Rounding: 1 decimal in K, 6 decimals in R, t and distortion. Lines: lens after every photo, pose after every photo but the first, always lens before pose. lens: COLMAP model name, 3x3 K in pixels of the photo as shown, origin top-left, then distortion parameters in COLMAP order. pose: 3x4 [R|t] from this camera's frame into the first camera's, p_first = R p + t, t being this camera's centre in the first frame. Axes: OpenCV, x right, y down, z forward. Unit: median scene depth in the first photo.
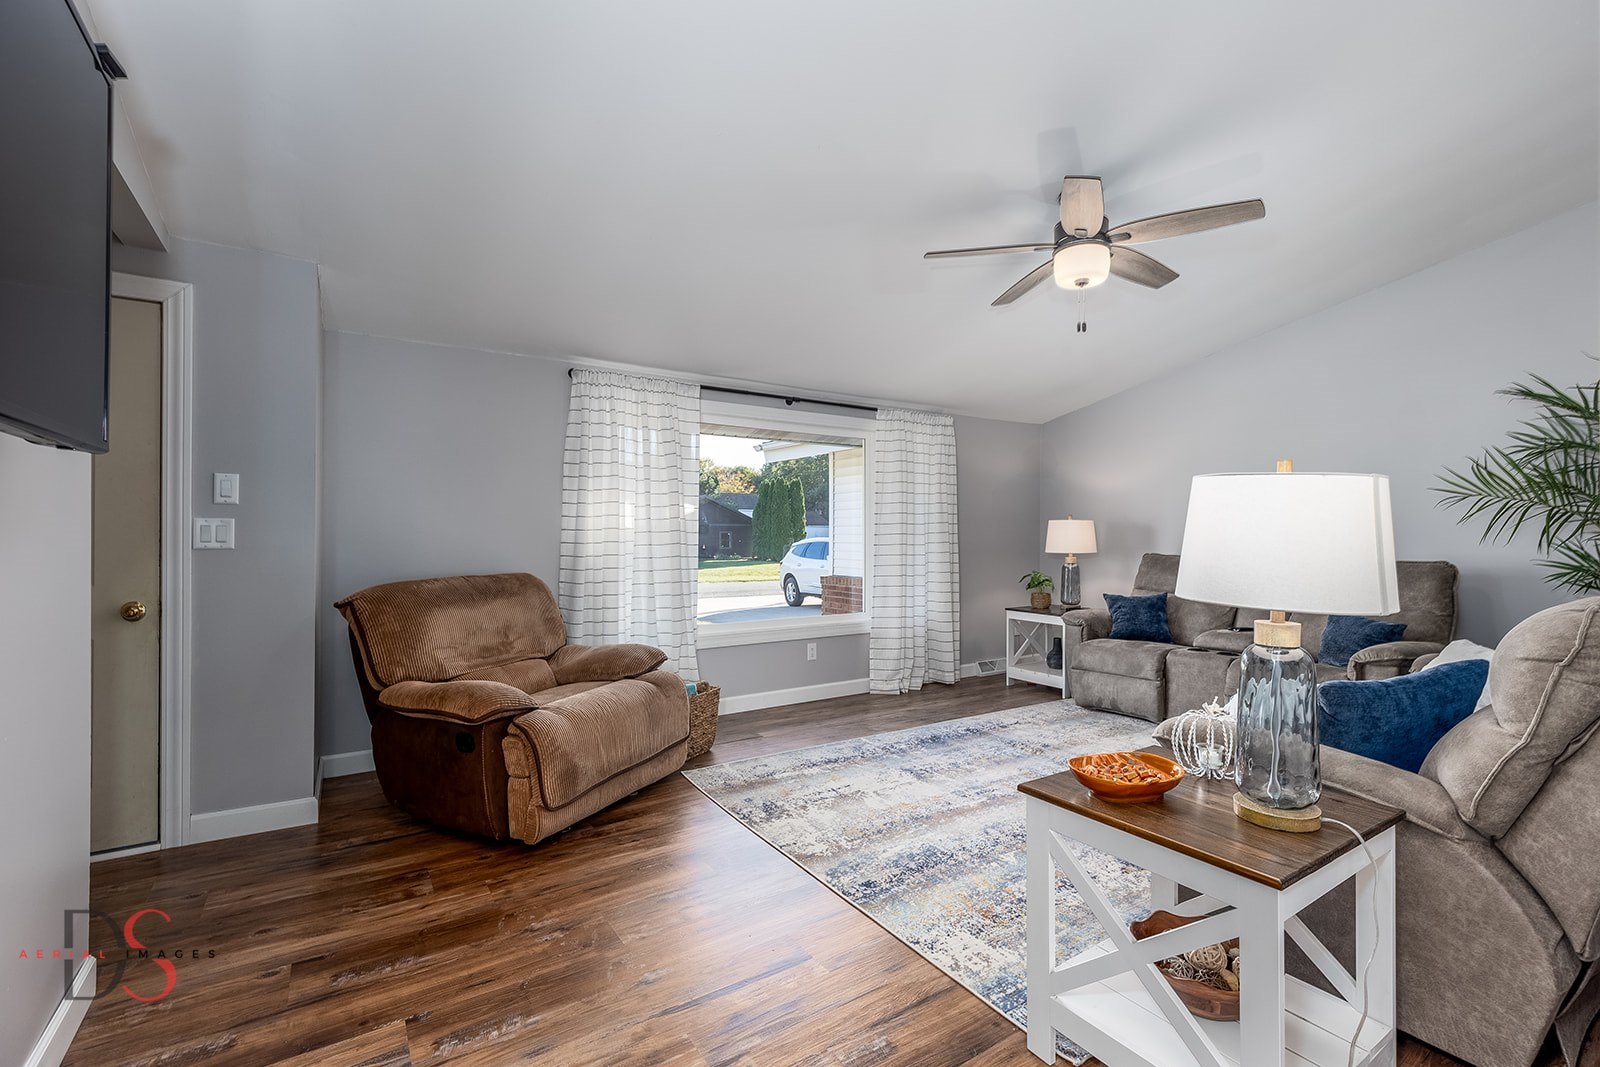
lens RADIAL K [[724.7, 0, 814.6], [0, 724.7, 528.9], [0, 0, 1]] dist [0.001537, -0.000273]
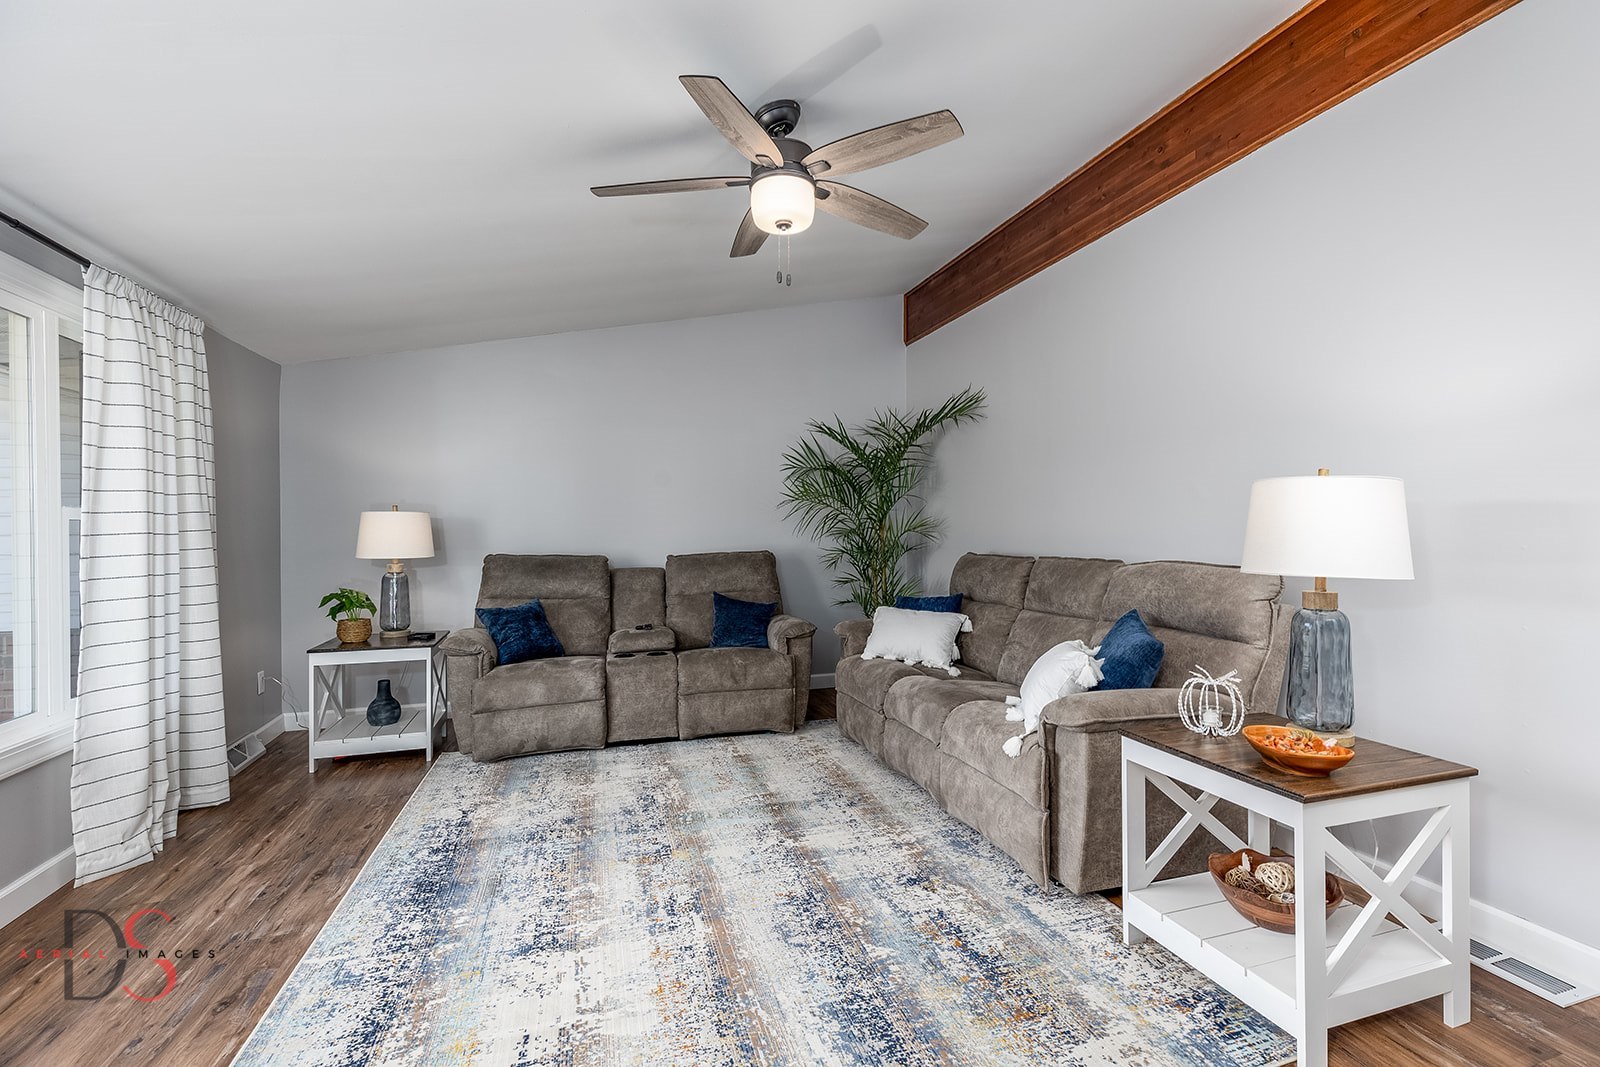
lens RADIAL K [[724.7, 0, 812.9], [0, 724.7, 532.1], [0, 0, 1]] dist [0.001537, -0.000273]
pose [[0.253758, -0.008248, 0.967233, -0.317642], [0.001295, 0.999966, 0.008187, 0.002901], [-0.967267, -0.000825, 0.253760, 0.569216]]
